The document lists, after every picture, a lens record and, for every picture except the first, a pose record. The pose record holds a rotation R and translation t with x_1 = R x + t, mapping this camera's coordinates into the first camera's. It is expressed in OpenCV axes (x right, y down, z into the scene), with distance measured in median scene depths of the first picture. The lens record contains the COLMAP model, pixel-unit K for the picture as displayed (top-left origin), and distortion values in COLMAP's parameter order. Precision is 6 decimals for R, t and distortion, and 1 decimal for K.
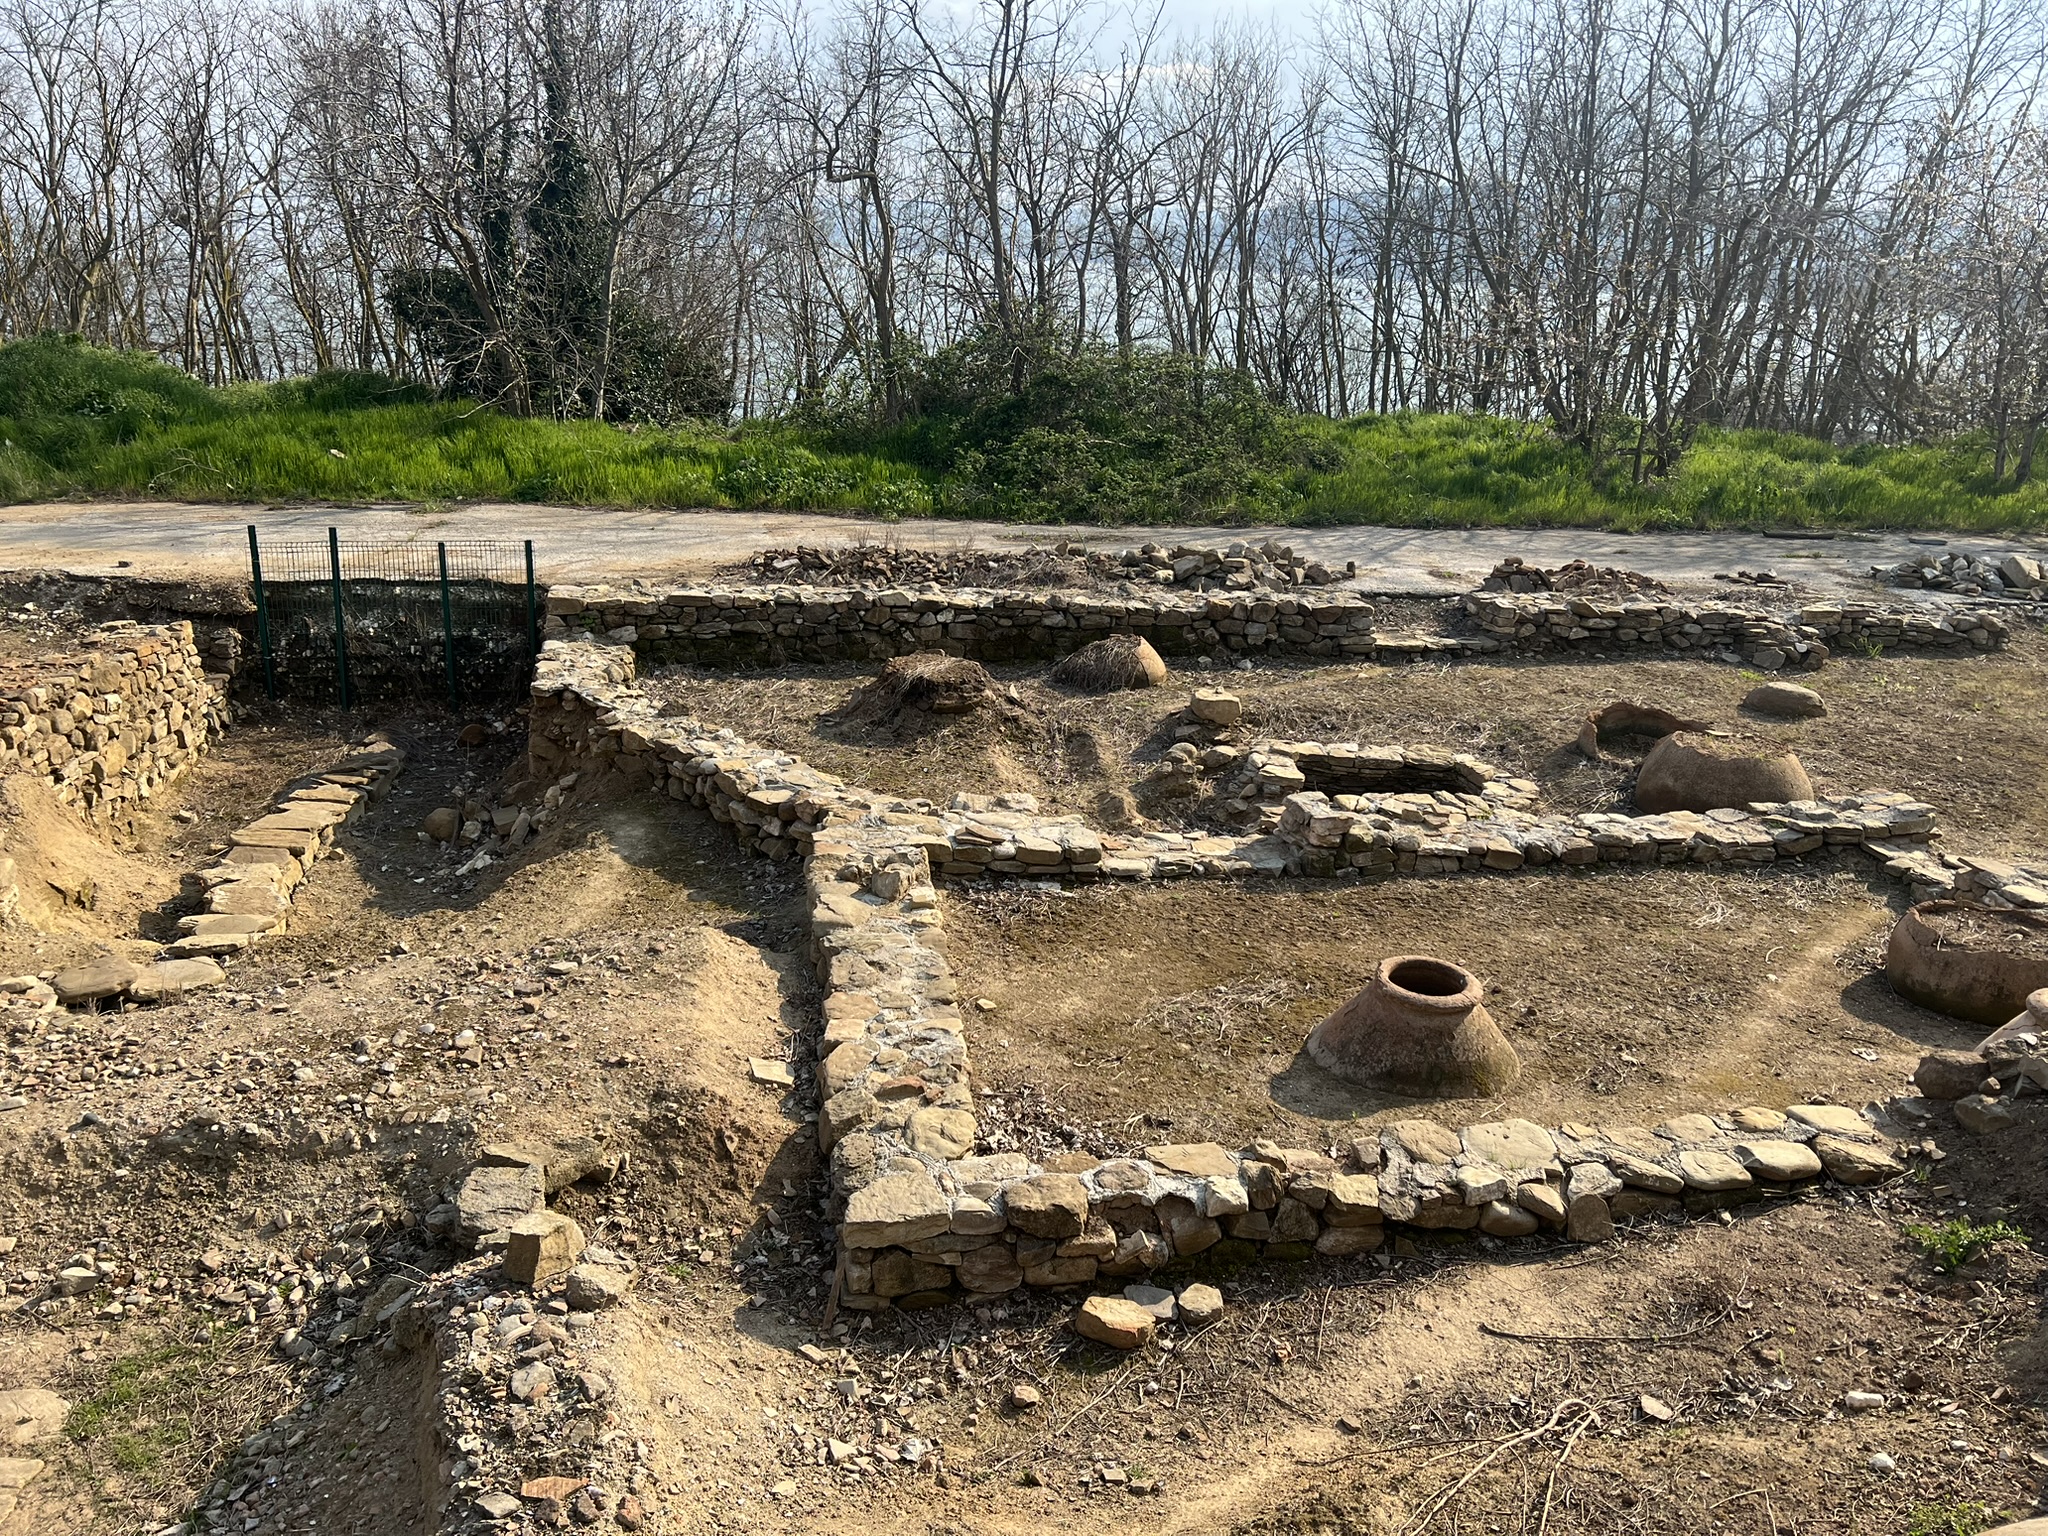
lens RADIAL K [[1528.4, 0, 1024.0], [0, 1528.4, 768.0], [0, 0, 1]] dist [0.055723, -0.073659]
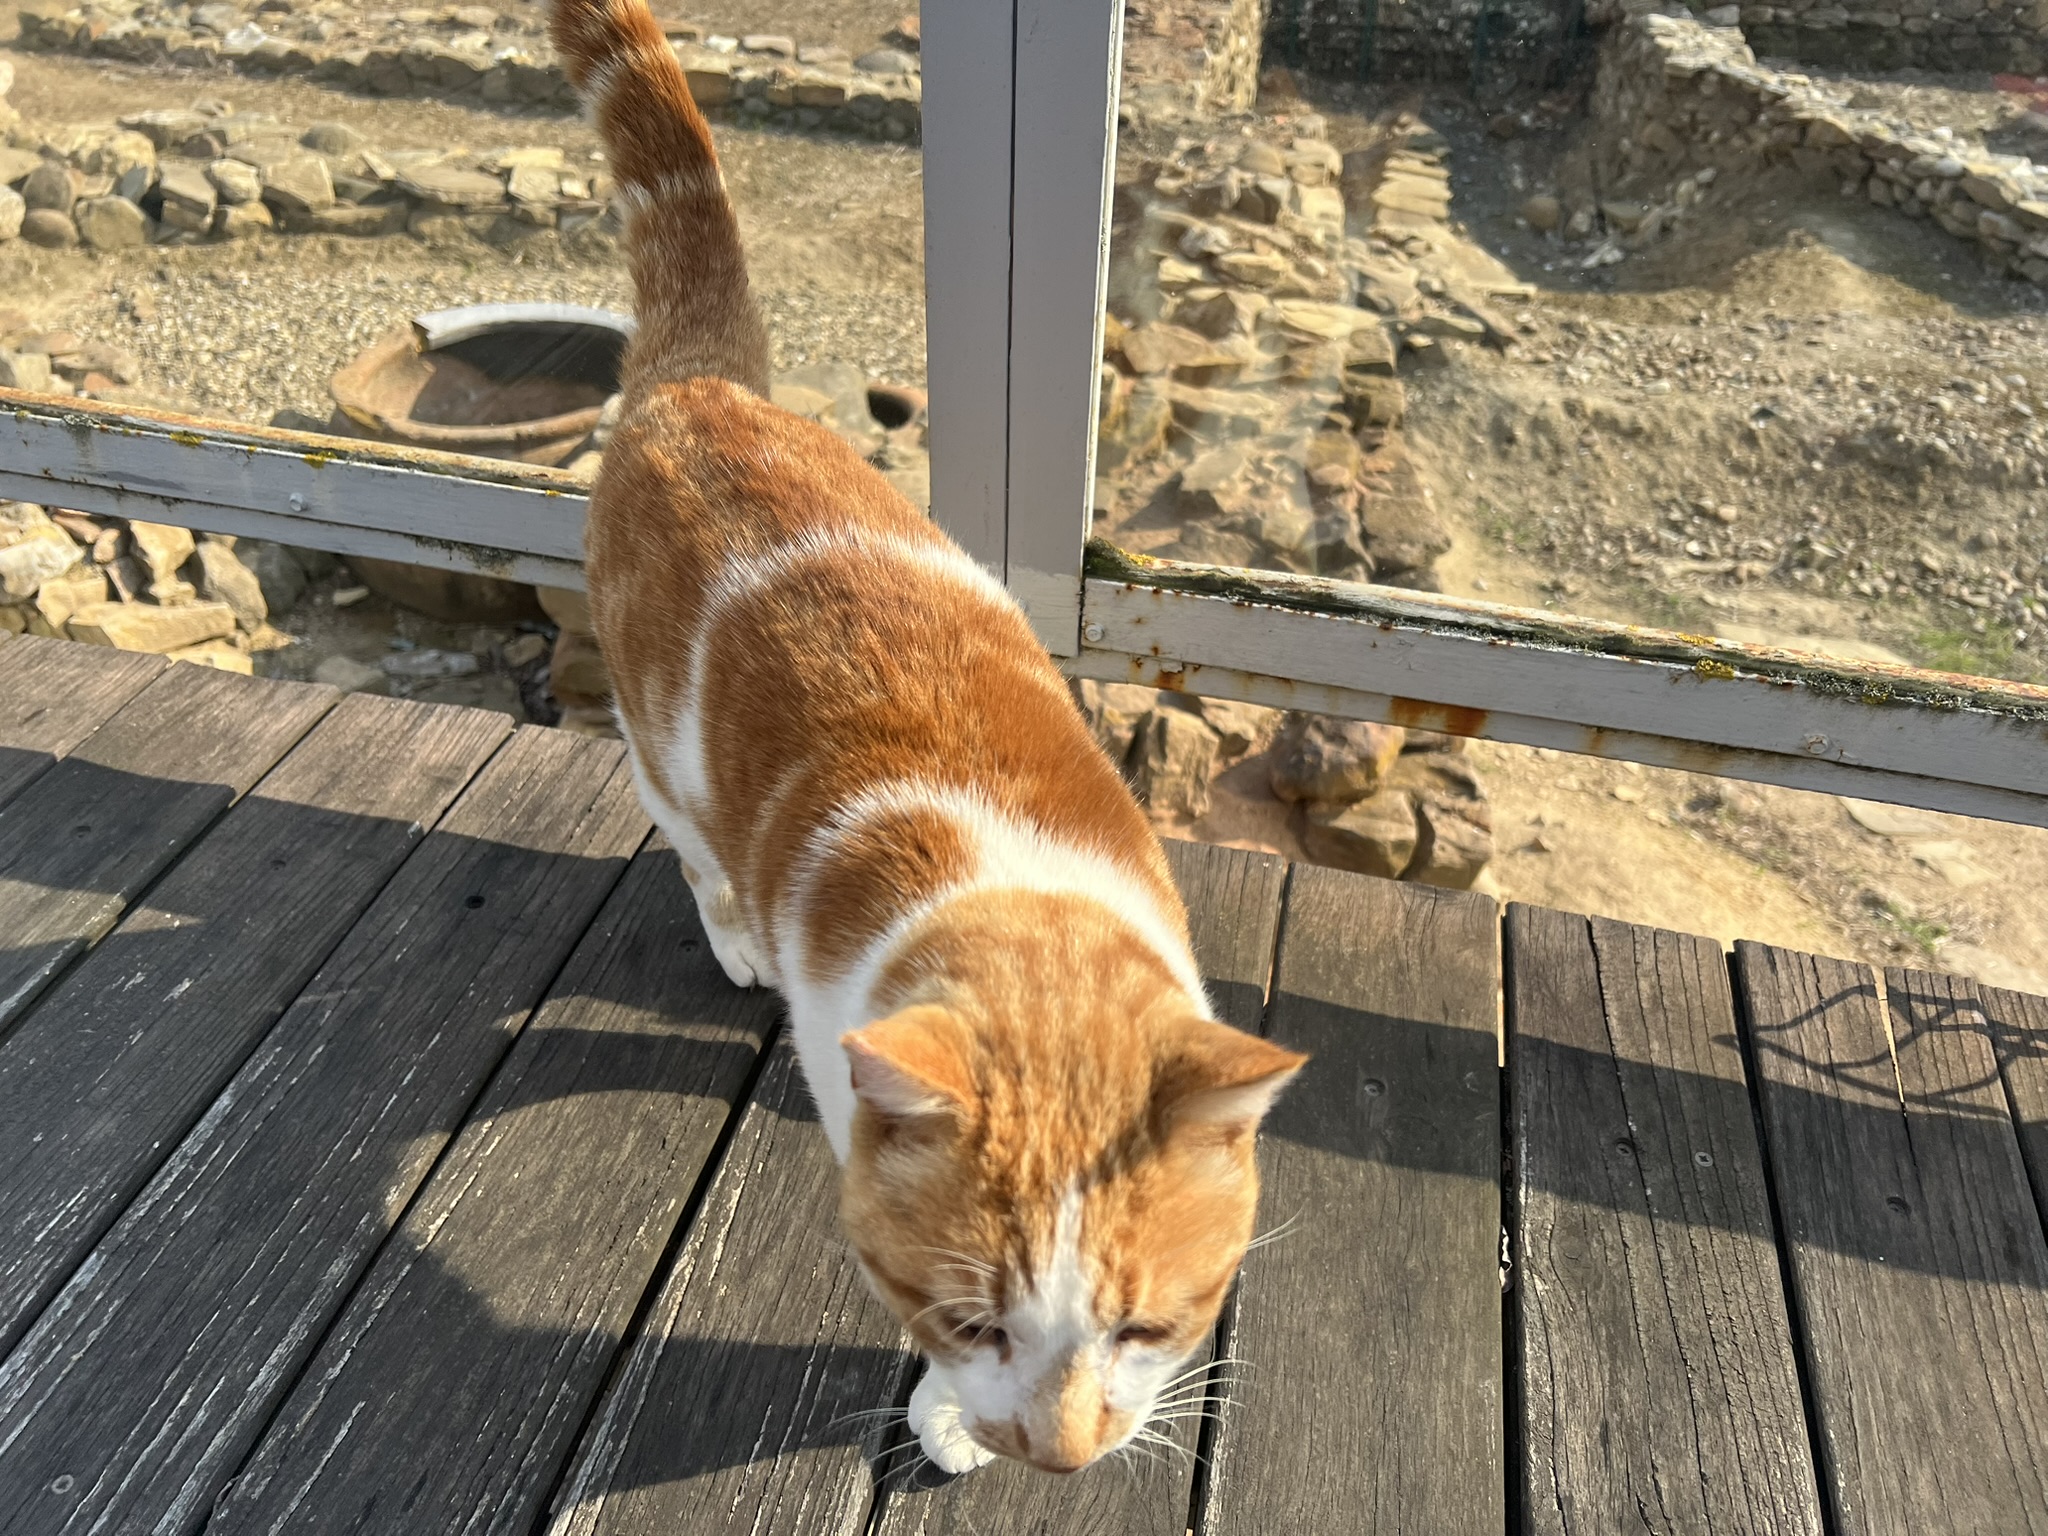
lens RADIAL K [[1528.4, 0, 1024.0], [0, 1528.4, 768.0], [0, 0, 1]] dist [0.055723, -0.073659]
pose [[0.923338, 0.220962, -0.314041, -0.692708], [-0.107380, 0.933797, 0.341310, 0.153345], [0.368667, -0.281423, 0.885938, -0.154226]]
